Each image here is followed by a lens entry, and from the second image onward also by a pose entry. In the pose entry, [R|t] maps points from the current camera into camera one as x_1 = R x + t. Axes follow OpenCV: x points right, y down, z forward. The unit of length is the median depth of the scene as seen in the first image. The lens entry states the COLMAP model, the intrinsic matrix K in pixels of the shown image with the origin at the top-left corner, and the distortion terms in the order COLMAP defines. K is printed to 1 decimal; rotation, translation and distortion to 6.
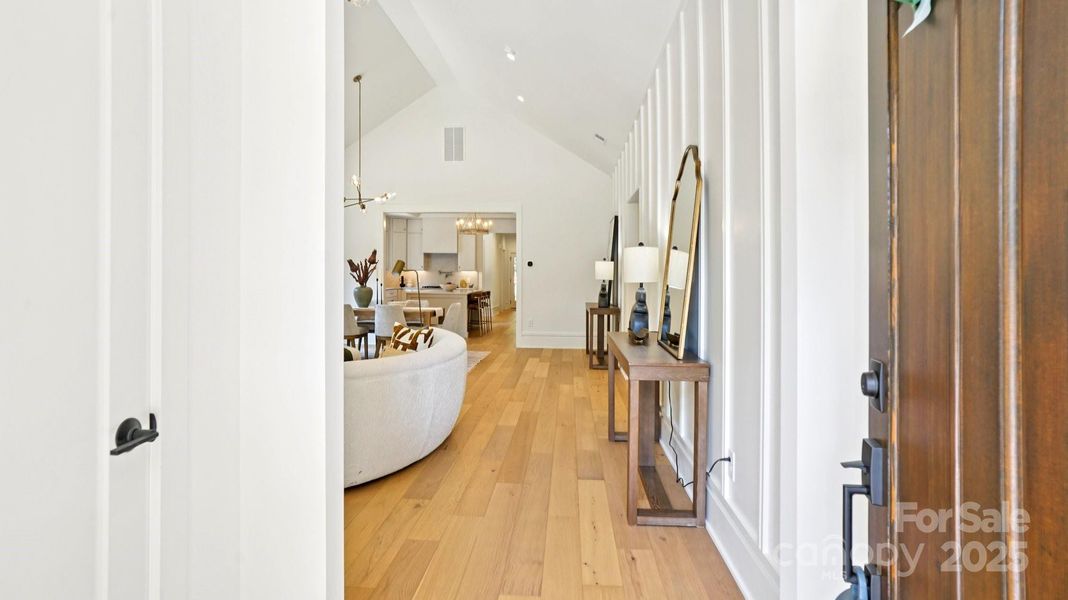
lens RADIAL K [[559.3, 0, 534.2], [0, 559.3, 289.5], [0, 0, 1]] dist [-0.077132, 0.035539]
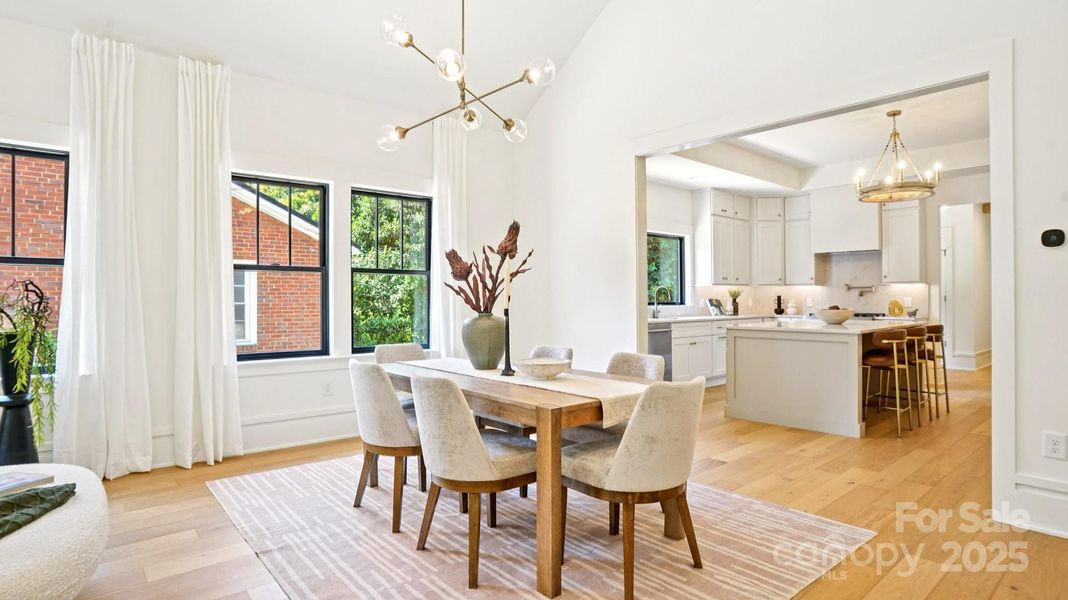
lens RADIAL K [[548.9, 0, 521.5], [0, 548.9, 299.5], [0, 0, 1]] dist [-0.112474, 0.059959]
pose [[0.672660, -0.010728, -0.739874, 0.000954], [-0.008000, 0.999731, -0.021769, -0.005049], [0.739908, 0.020562, 0.672393, 0.422288]]
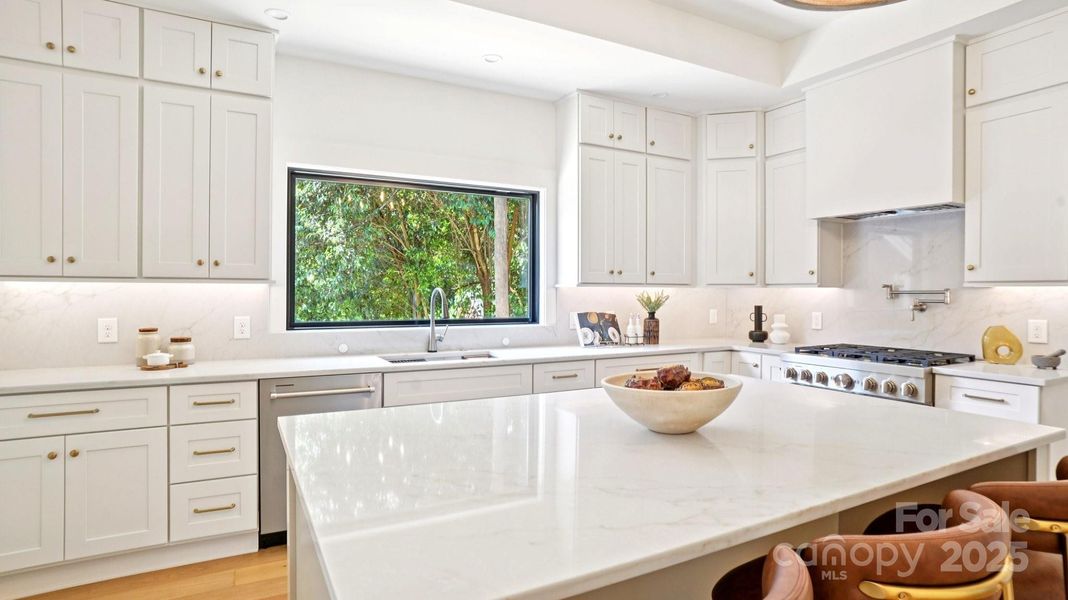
lens RADIAL K [[548.9, 0, 521.5], [0, 548.9, 299.5], [0, 0, 1]] dist [-0.112474, 0.059959]
pose [[0.512790, 0.001257, -0.858513, -0.051100], [-0.021183, 0.999713, -0.011189, -0.021564], [0.858252, 0.023924, 0.512670, 0.752328]]
